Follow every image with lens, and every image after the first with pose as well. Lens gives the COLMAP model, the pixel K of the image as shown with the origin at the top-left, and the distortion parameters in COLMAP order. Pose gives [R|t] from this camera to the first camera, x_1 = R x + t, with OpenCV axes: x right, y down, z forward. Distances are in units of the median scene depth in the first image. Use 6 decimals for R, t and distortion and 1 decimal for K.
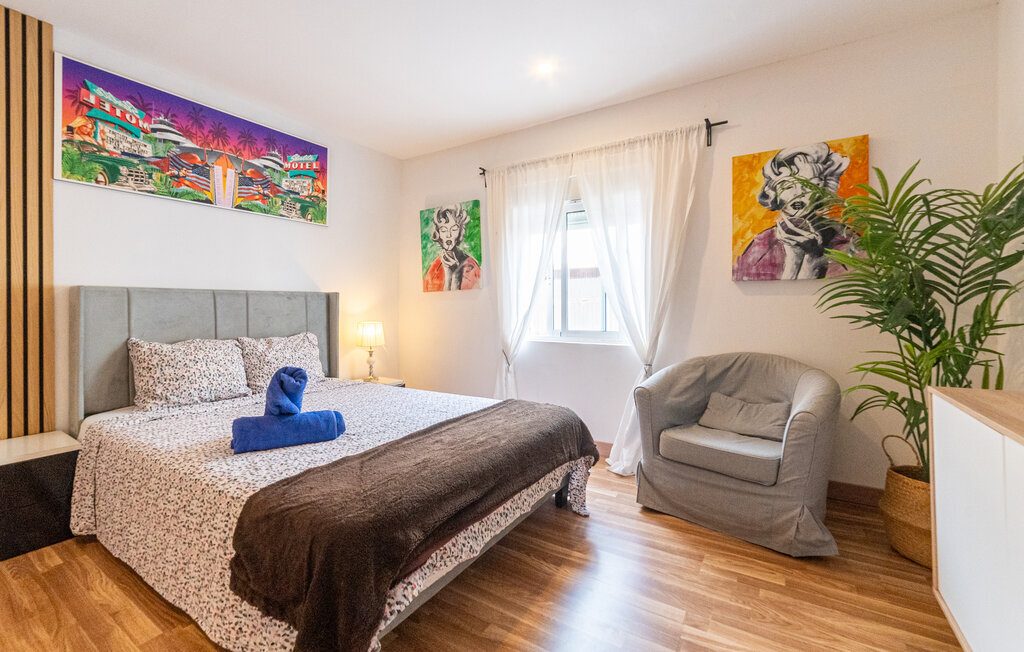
lens RADIAL K [[442.5, 0, 489.7], [0, 442.5, 305.1], [0, 0, 1]] dist [-0.000726, -0.000019]
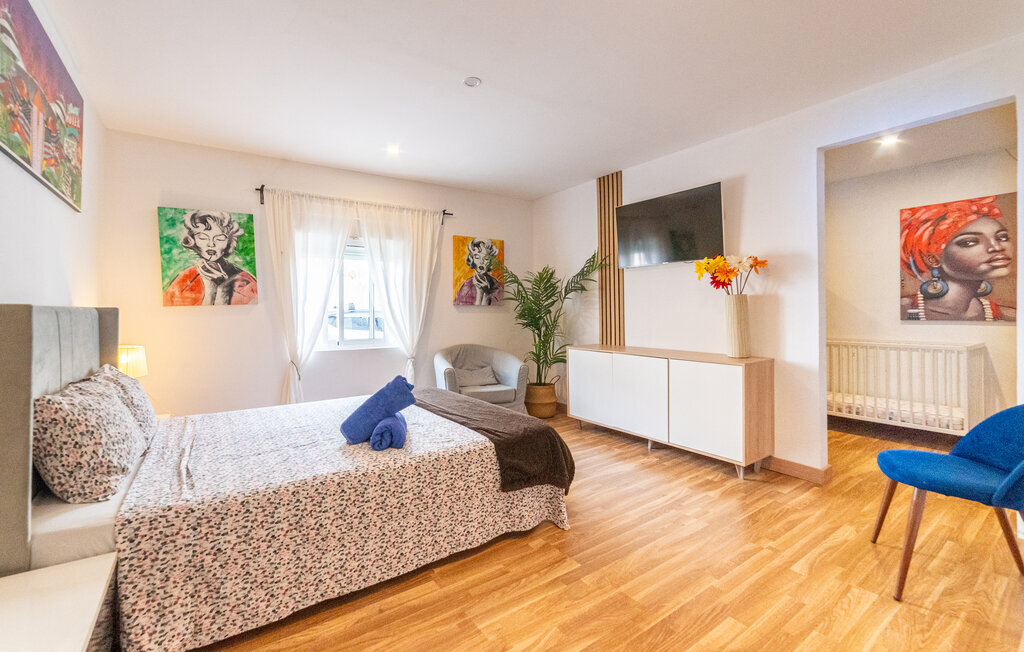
lens RADIAL K [[442.5, 0, 489.7], [0, 442.5, 305.1], [0, 0, 1]] dist [-0.000726, -0.000019]
pose [[0.387953, 0.010924, 0.921614, -0.730953], [0.000695, 0.999926, -0.012145, -0.022854], [-0.921679, 0.005352, 0.387917, 0.129215]]
